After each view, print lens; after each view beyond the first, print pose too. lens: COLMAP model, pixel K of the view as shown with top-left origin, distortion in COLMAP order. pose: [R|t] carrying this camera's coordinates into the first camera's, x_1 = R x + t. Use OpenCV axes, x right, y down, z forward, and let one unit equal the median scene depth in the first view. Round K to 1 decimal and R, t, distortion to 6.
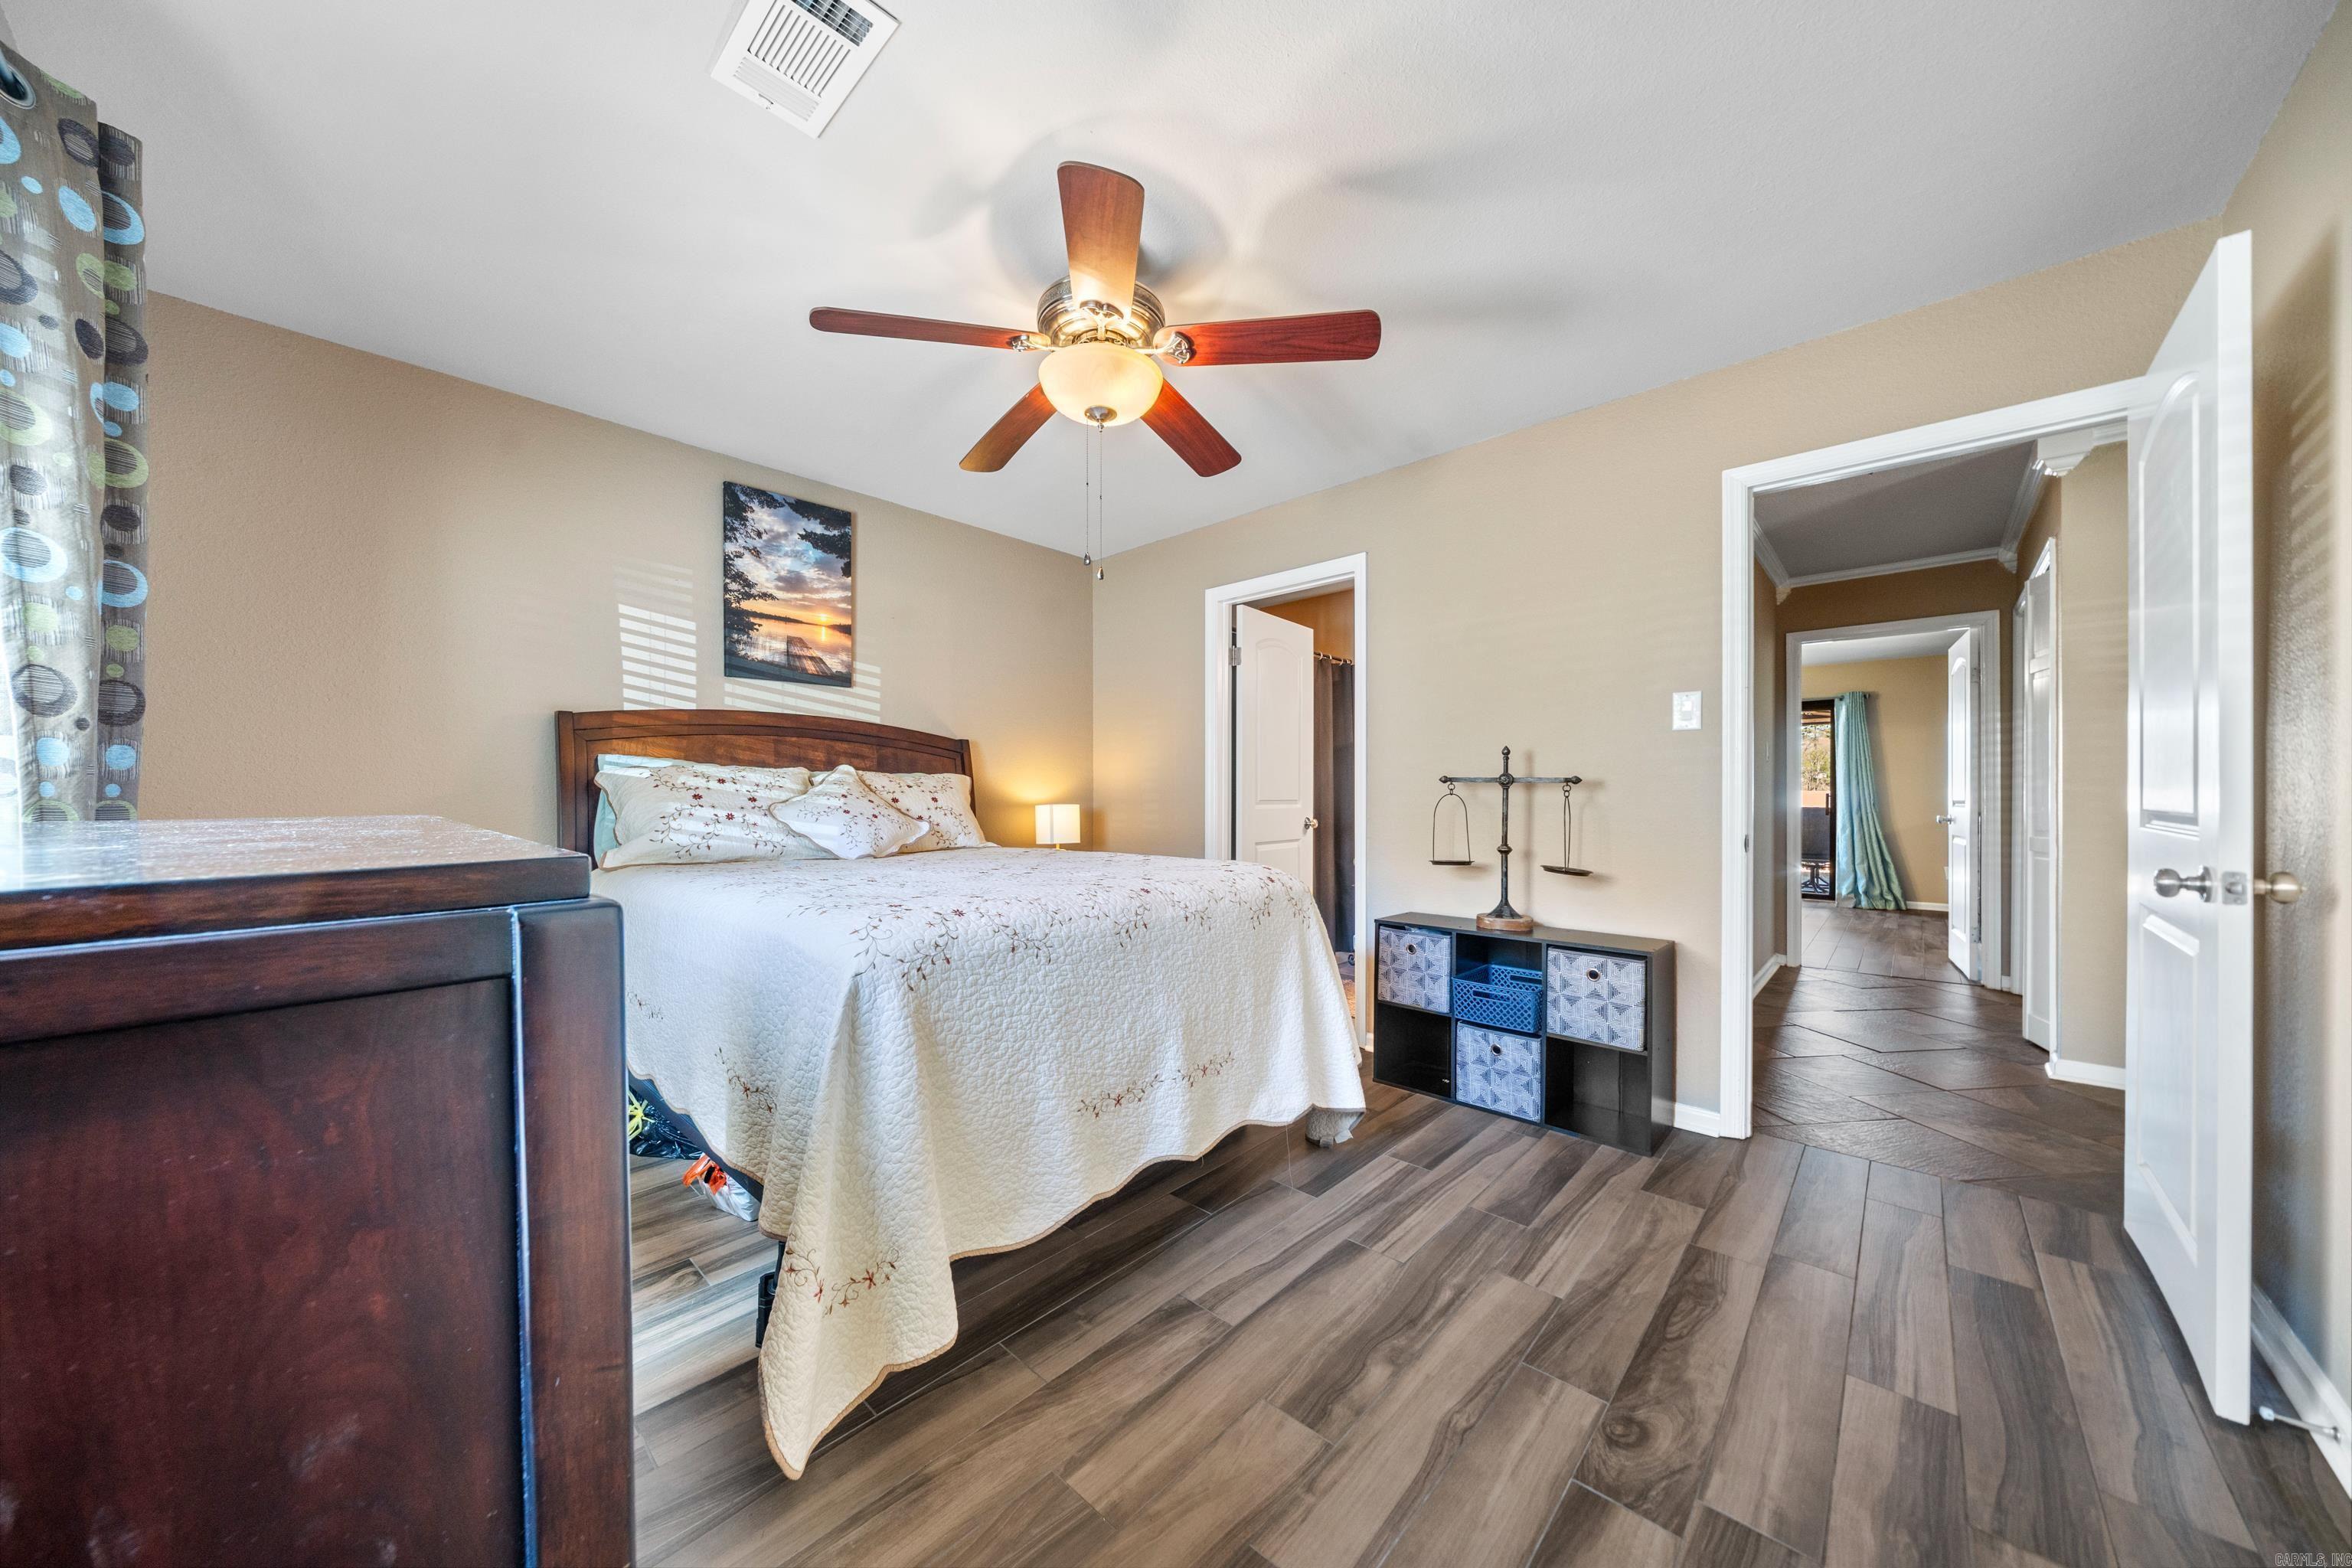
lens RADIAL K [[794.1, 0, 1161.4], [0, 794.1, 793.2], [0, 0, 1]] dist [-0.002563, -0.000066]
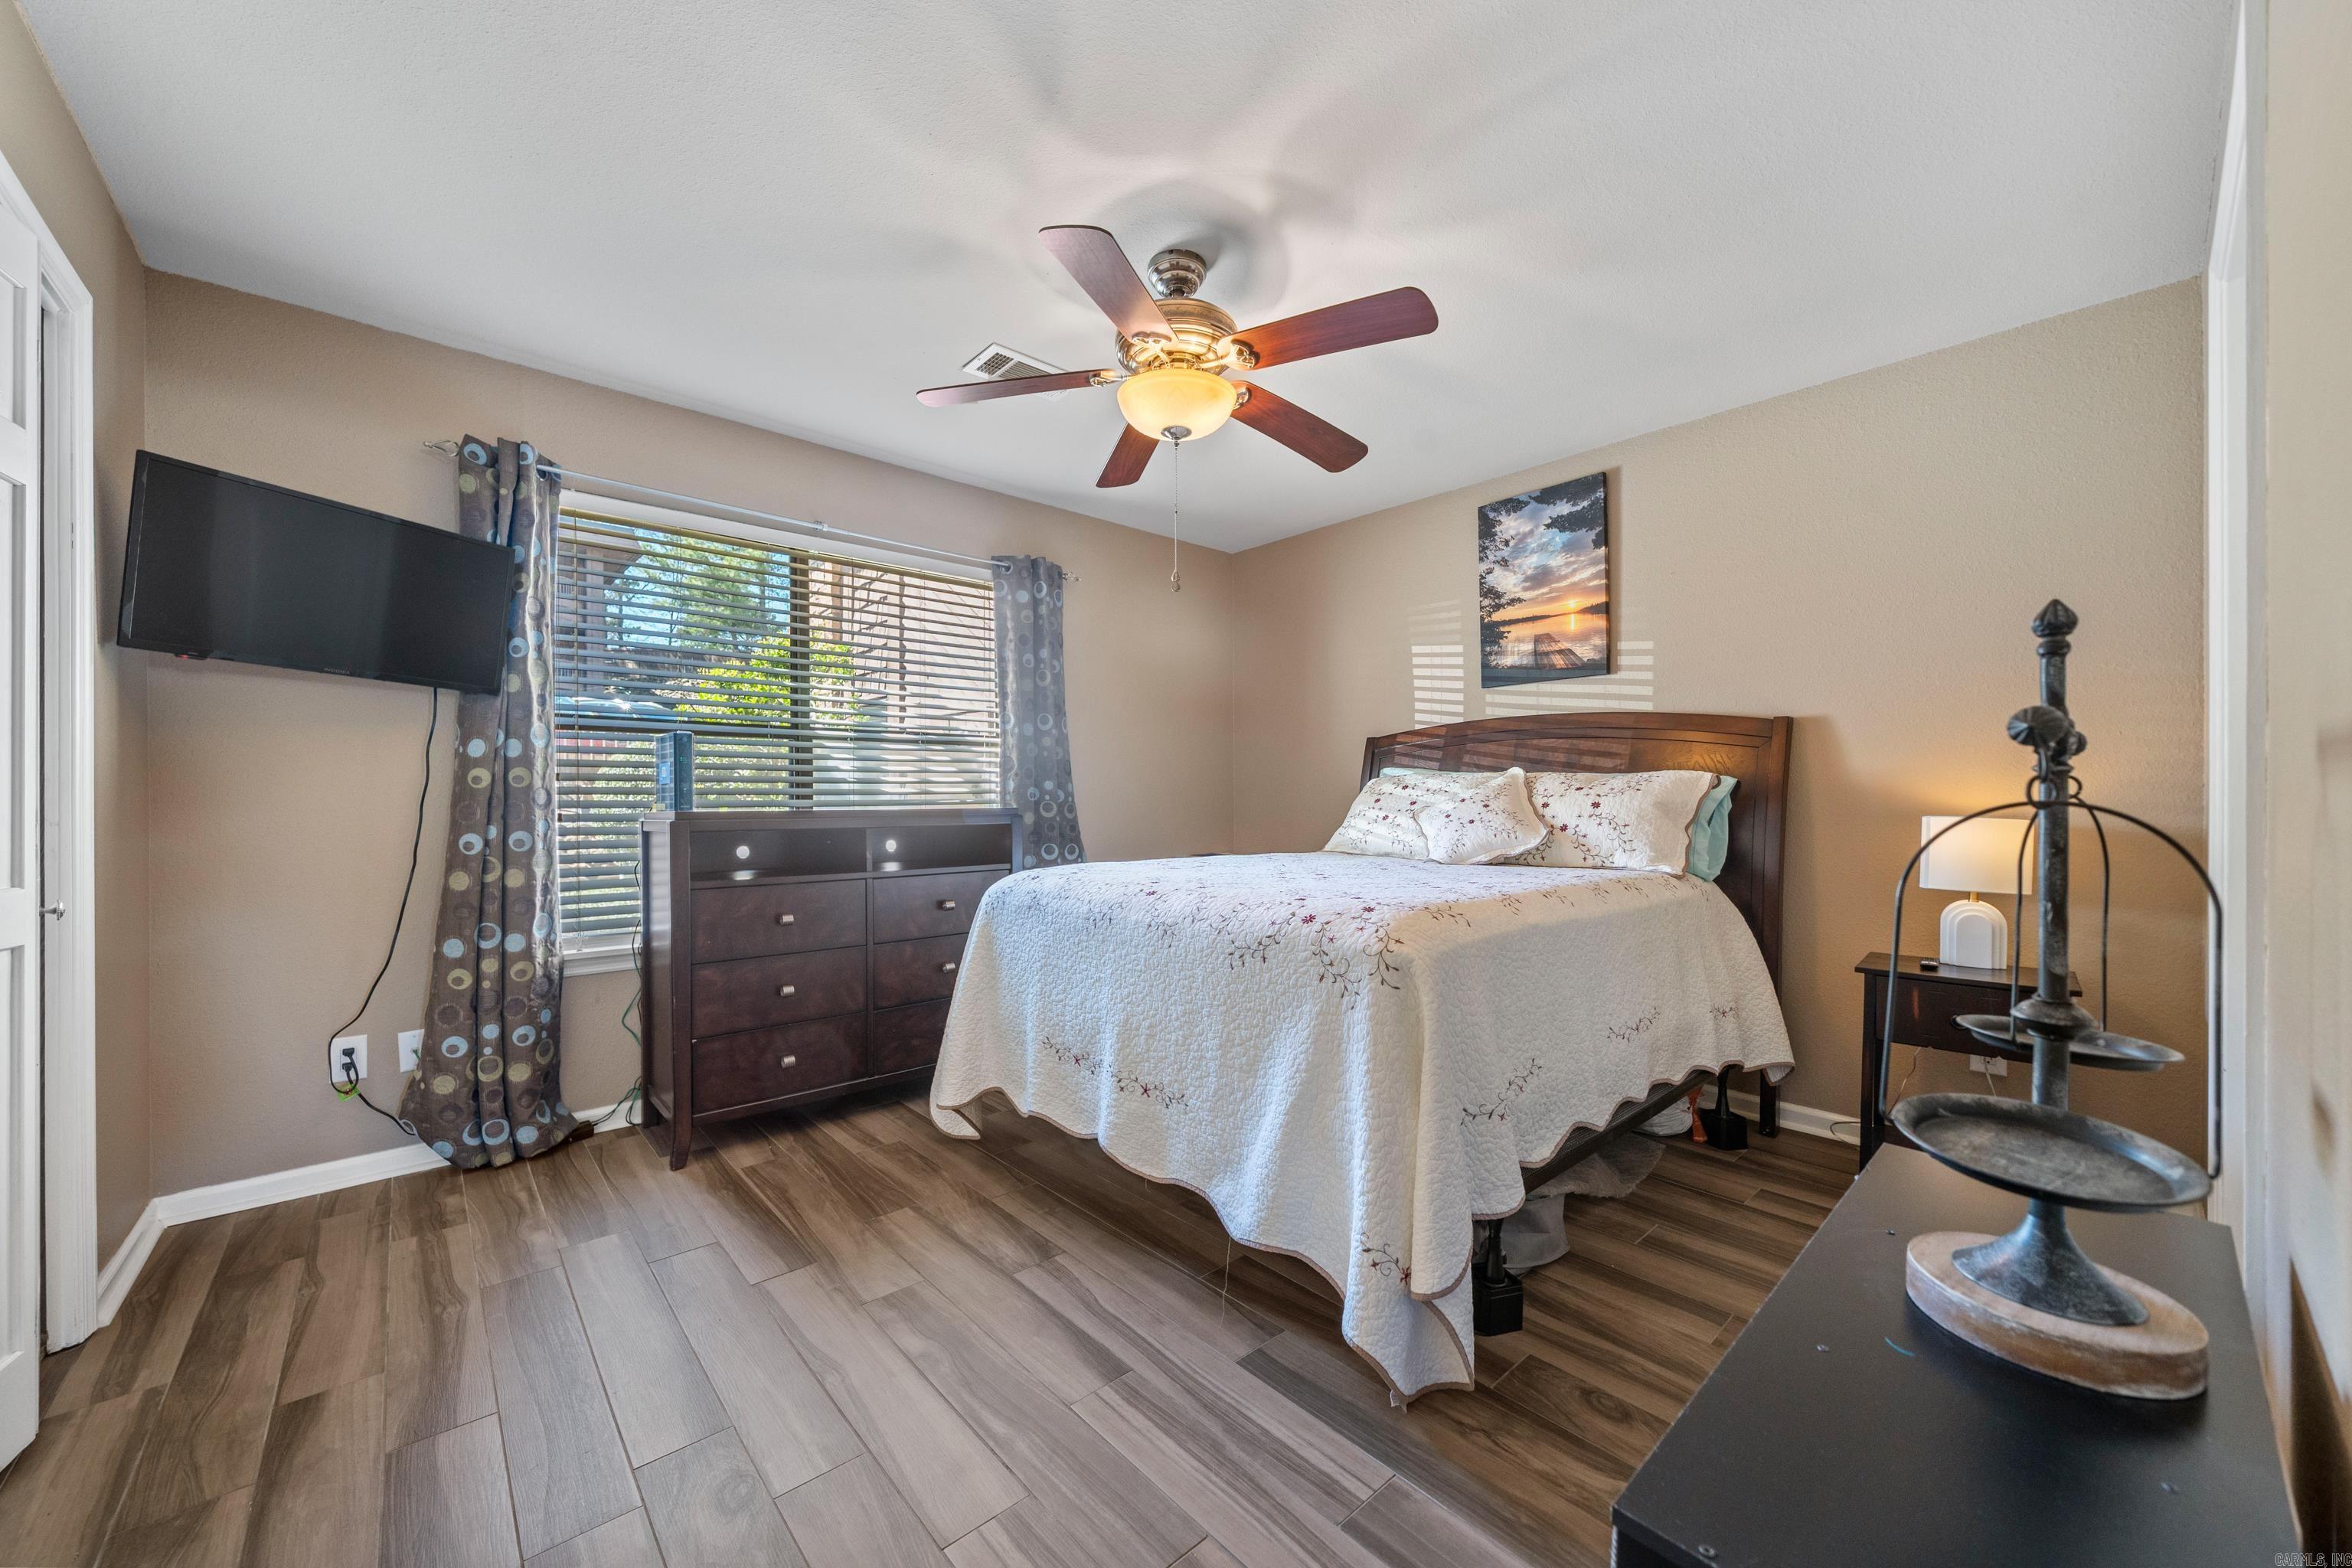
lens RADIAL K [[873.6, 0, 1164.6], [0, 873.6, 799.1], [0, 0, 1]] dist [-0.000165, 0.000049]
pose [[-0.092543, -0.000602, -0.995709, 0.657491], [0.001745, 0.999998, -0.000767, 0.002135], [0.995707, -0.001808, -0.092541, 0.674659]]
